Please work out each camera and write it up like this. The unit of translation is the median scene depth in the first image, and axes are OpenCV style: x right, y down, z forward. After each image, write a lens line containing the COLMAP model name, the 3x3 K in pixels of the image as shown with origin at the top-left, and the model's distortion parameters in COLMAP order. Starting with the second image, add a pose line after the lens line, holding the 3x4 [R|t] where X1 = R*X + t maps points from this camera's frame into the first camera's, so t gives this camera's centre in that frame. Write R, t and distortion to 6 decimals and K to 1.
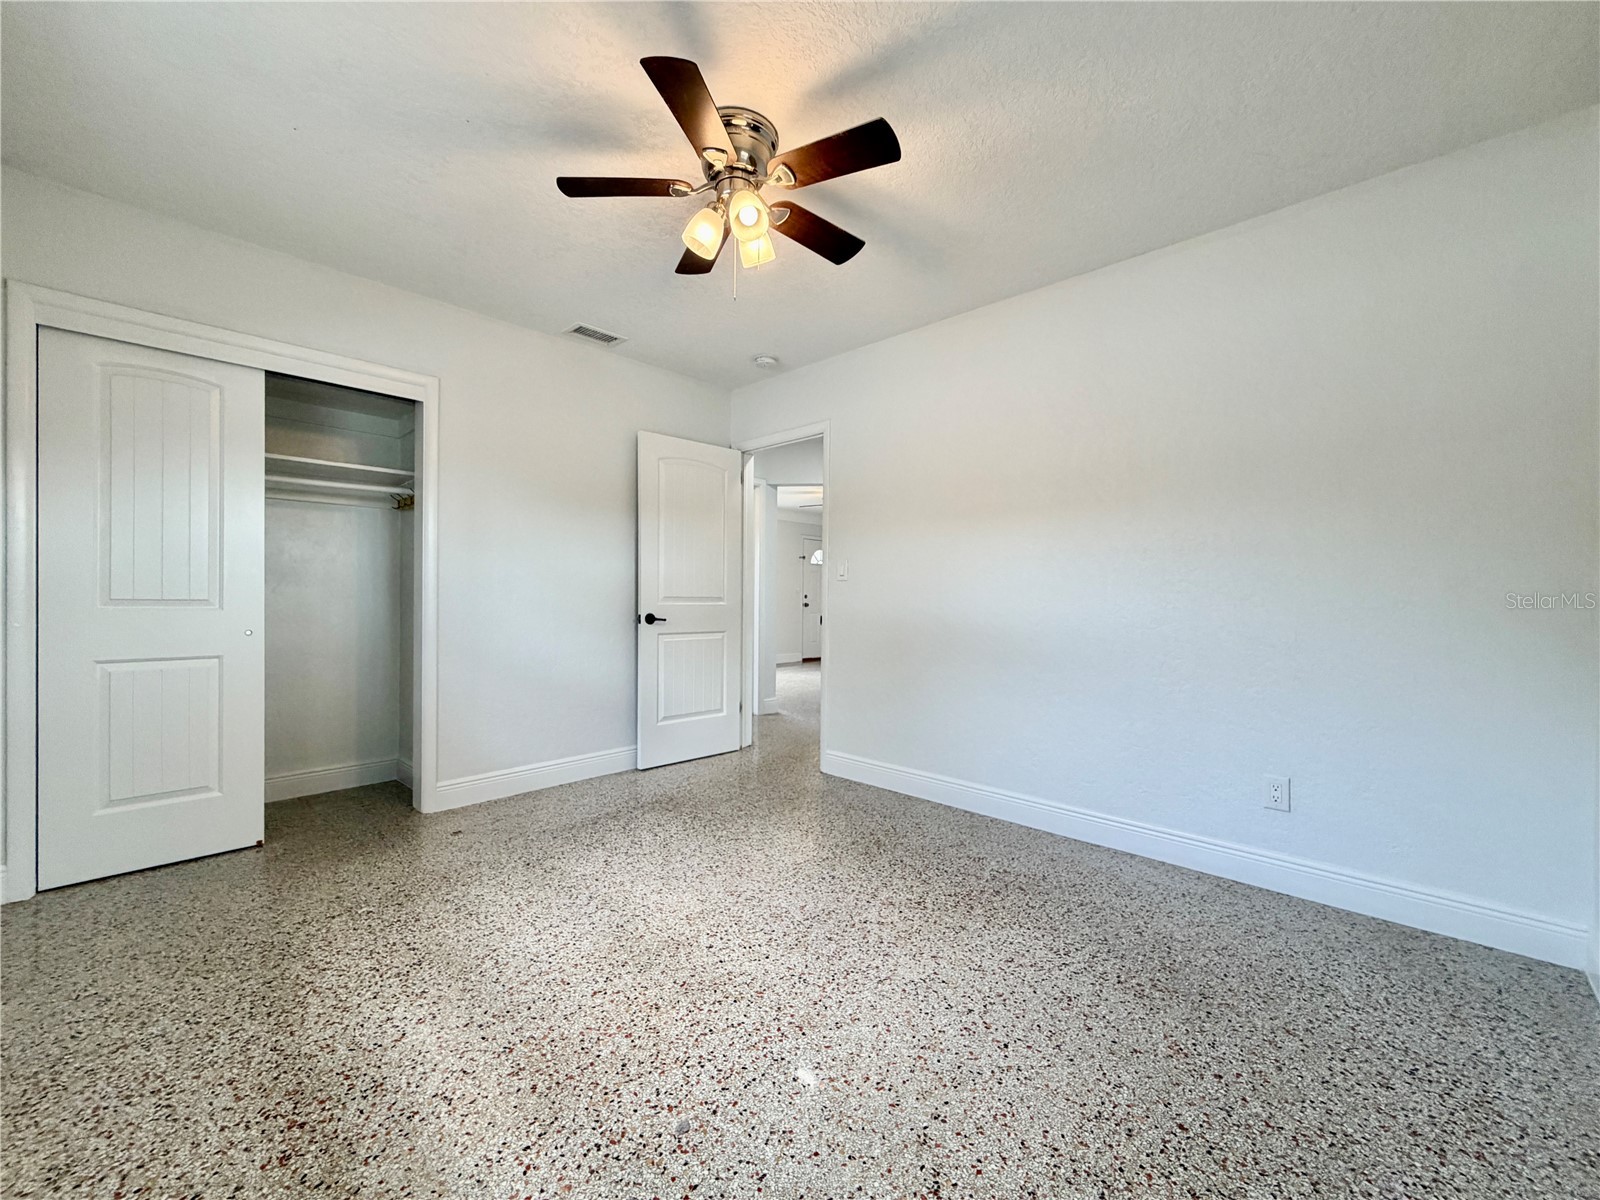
lens RADIAL K [[637.4, 0, 797.9], [0, 637.4, 602.9], [0, 0, 1]] dist [0.001251, -0.000532]
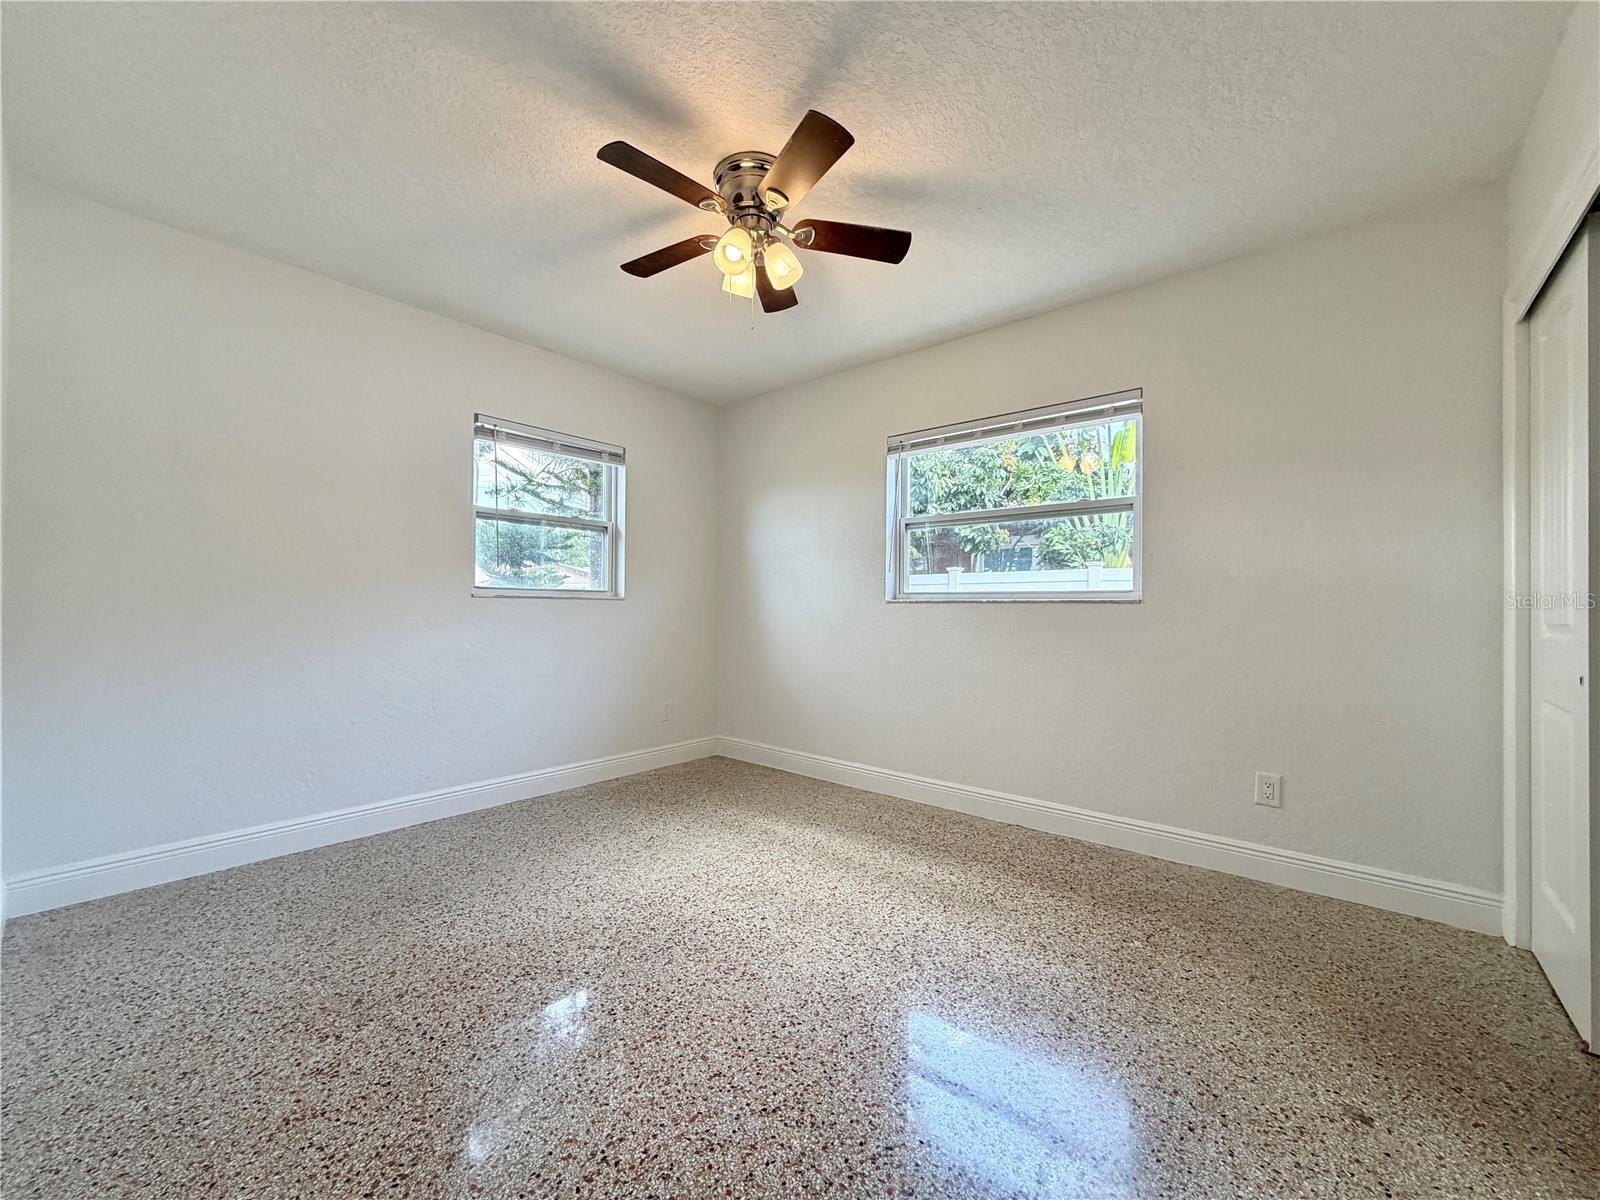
lens RADIAL K [[637.4, 0, 797.9], [0, 637.4, 602.9], [0, 0, 1]] dist [0.001251, -0.000532]
pose [[-0.998369, -0.015766, -0.054864, -0.132471], [-0.015701, 0.999875, -0.001621, -0.019317], [0.054883, -0.000757, -0.998492, 2.211850]]
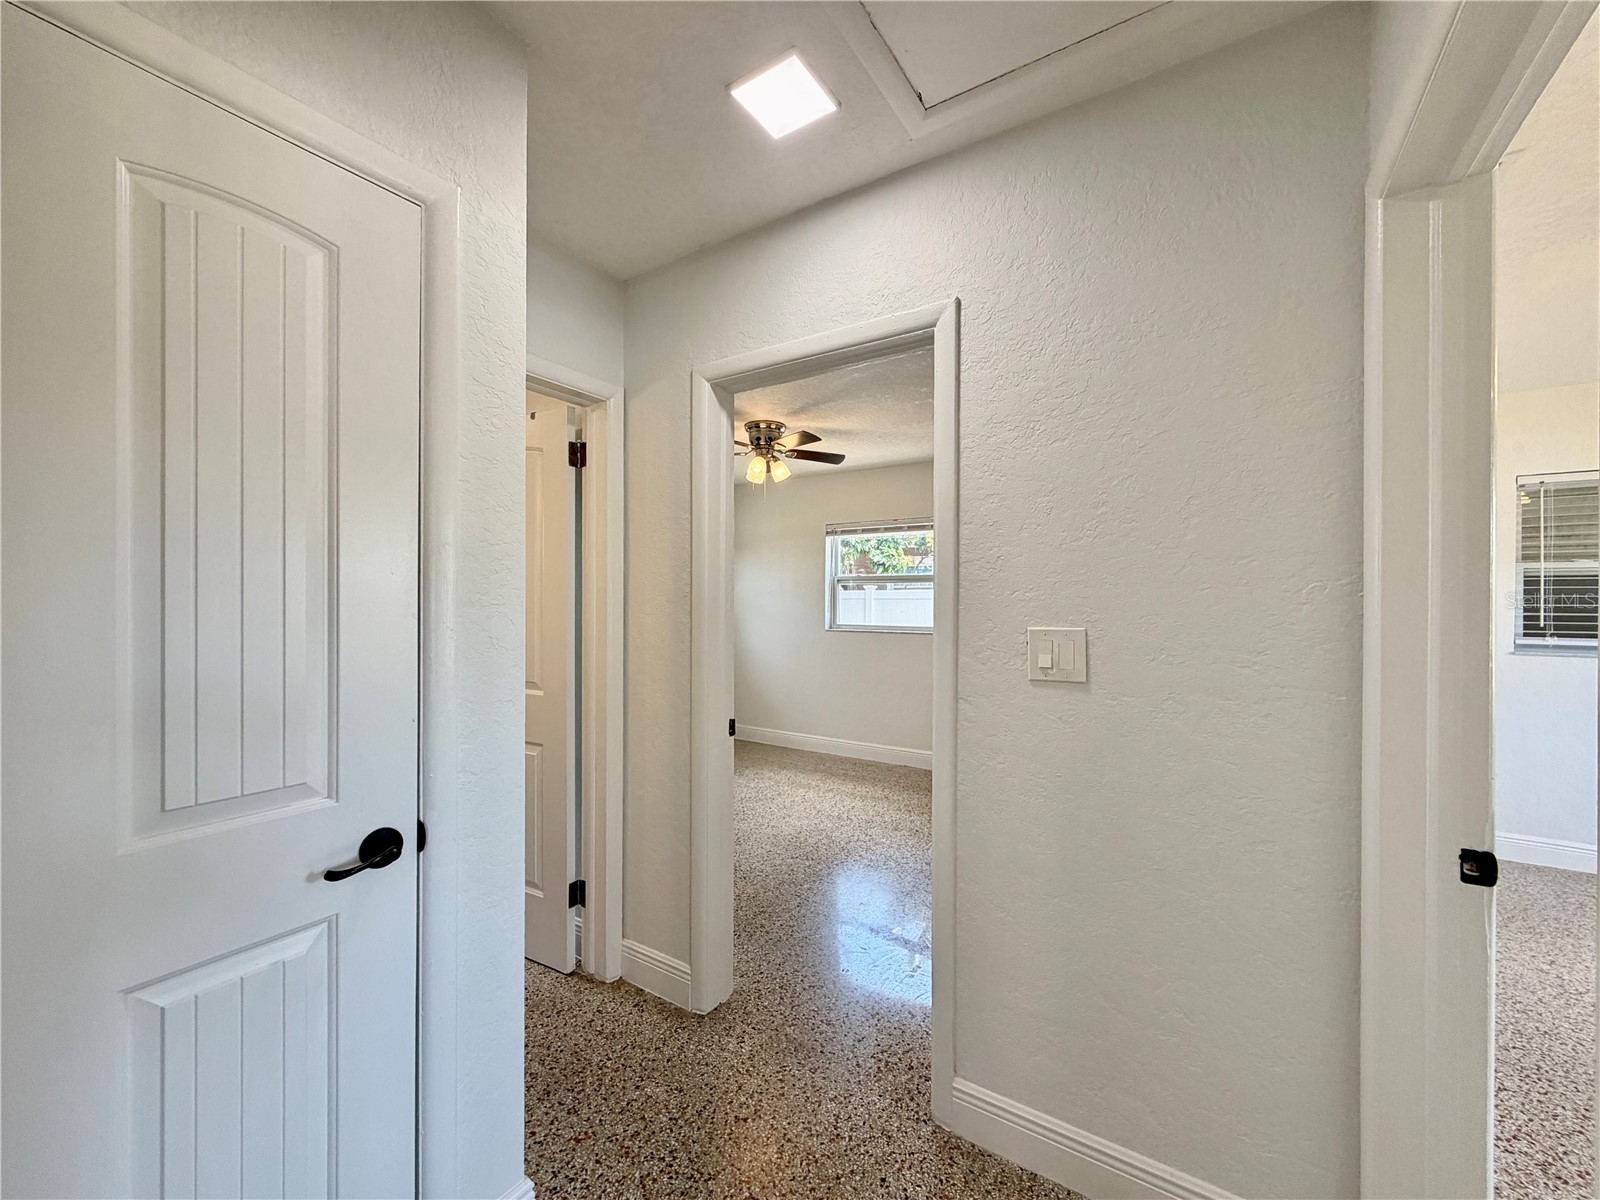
lens RADIAL K [[638.7, 0, 794.6], [0, 638.7, 596.4], [0, 0, 1]] dist [-0.001451, -0.000190]
pose [[-0.984523, -0.011860, -0.174852, 0.177286], [-0.011688, 0.999930, -0.002016, -0.185984], [0.174863, 0.000059, -0.984593, 3.279197]]
